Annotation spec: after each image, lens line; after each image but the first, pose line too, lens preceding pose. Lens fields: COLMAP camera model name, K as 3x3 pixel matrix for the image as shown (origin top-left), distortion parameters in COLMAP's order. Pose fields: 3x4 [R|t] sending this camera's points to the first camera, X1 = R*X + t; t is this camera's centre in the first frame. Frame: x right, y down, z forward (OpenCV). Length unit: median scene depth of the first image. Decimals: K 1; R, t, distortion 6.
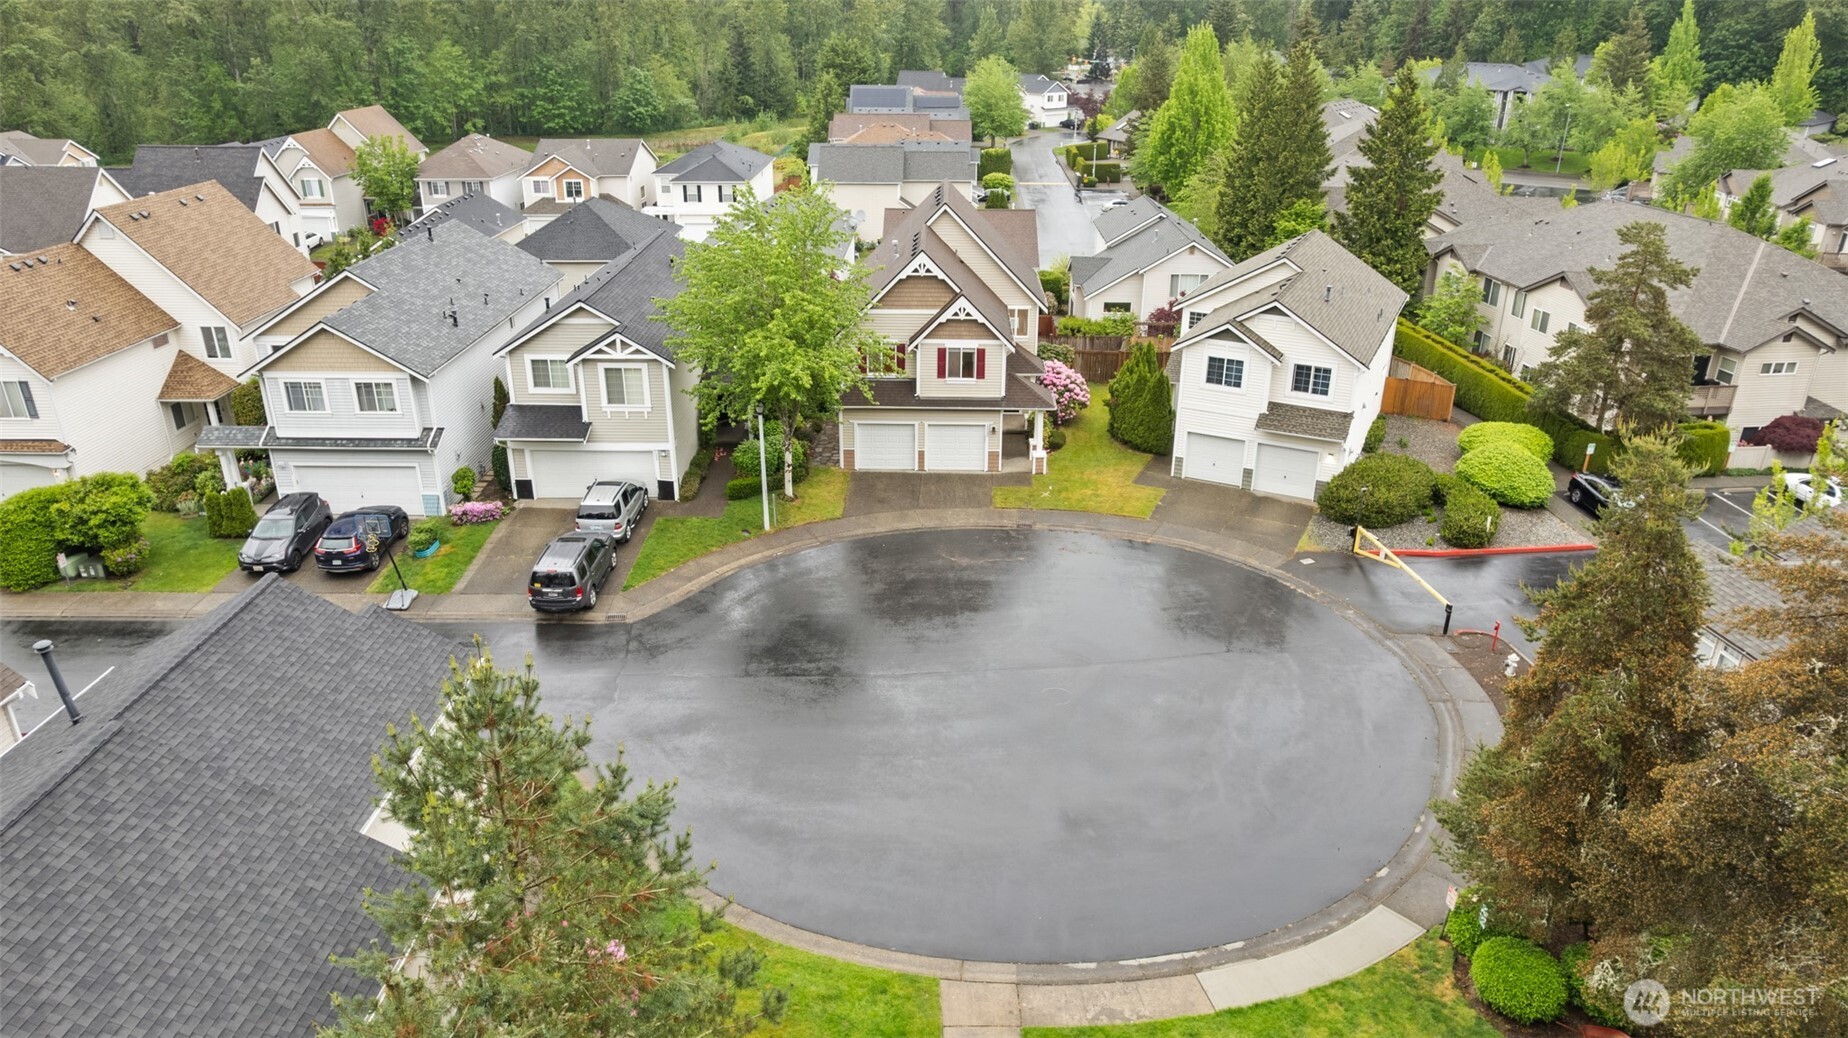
lens RADIAL K [[1186.5, 0, 926.1], [0, 1186.5, 525.0], [0, 0, 1]] dist [-0.078776, 0.078414]
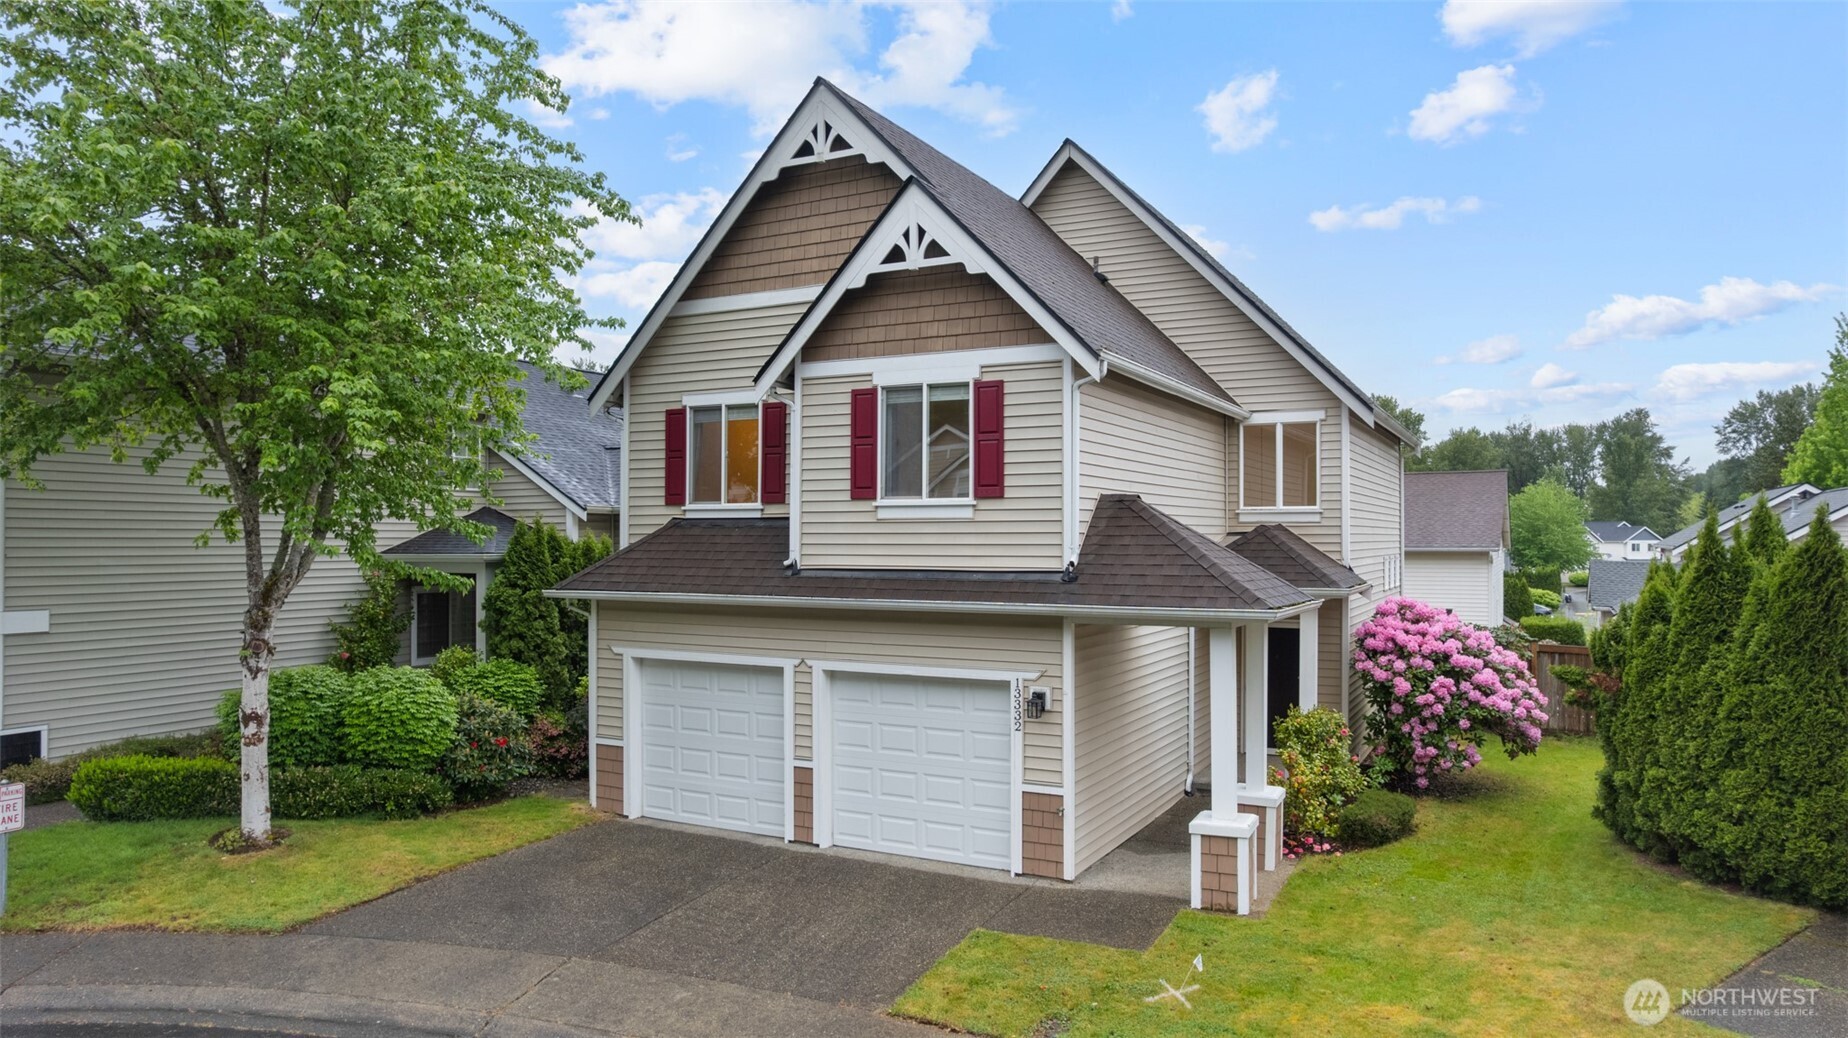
lens RADIAL K [[1186.5, 0, 926.1], [0, 1186.5, 525.0], [0, 0, 1]] dist [-0.078776, 0.078414]
pose [[0.893662, -0.007825, -0.448672, 0.154273], [-0.176403, 0.913227, -0.367286, -0.017945], [0.412613, 0.407377, 0.814736, 0.789067]]
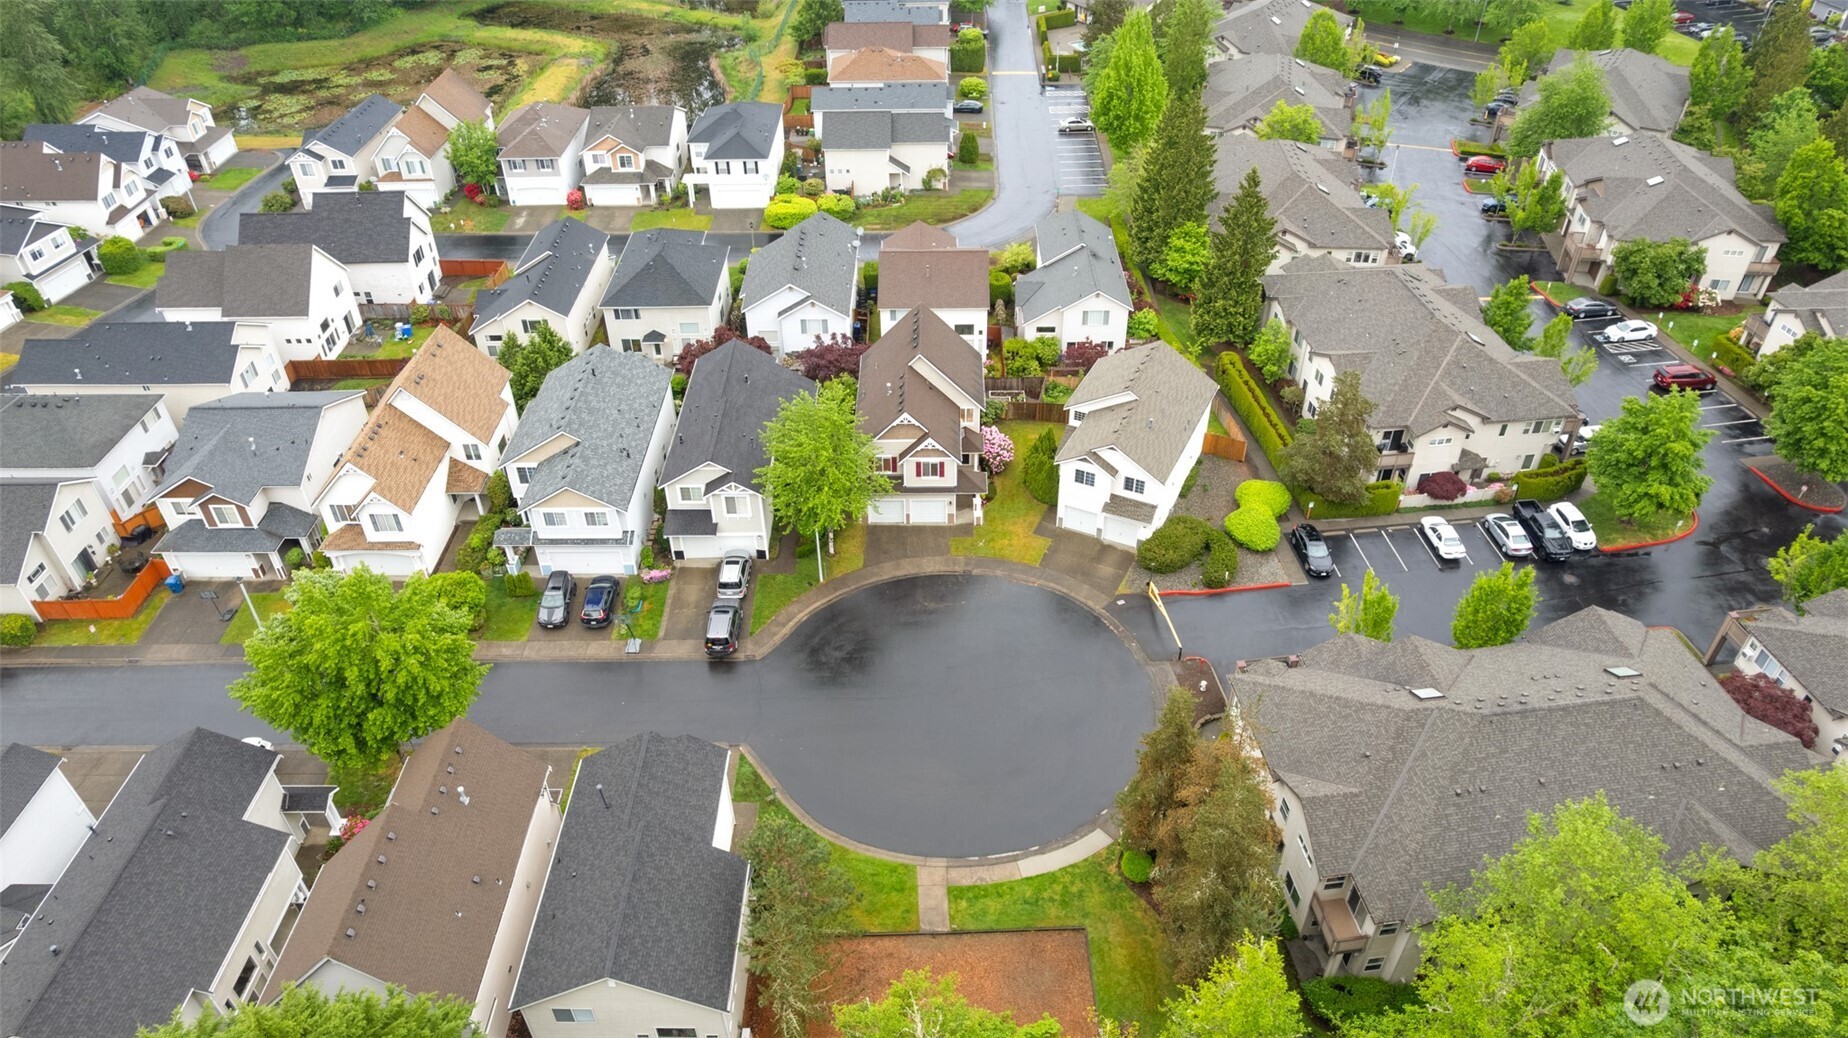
lens RADIAL K [[1174.9, 0, 924.0], [0, 1174.9, 519.0], [0, 0, 1]] dist [-0.034628, -0.000050]
pose [[0.999821, -0.018712, -0.002707, 0.024237], [0.018801, 0.968865, 0.246874, -0.483765], [-0.001997, -0.246881, 0.969044, -0.639349]]
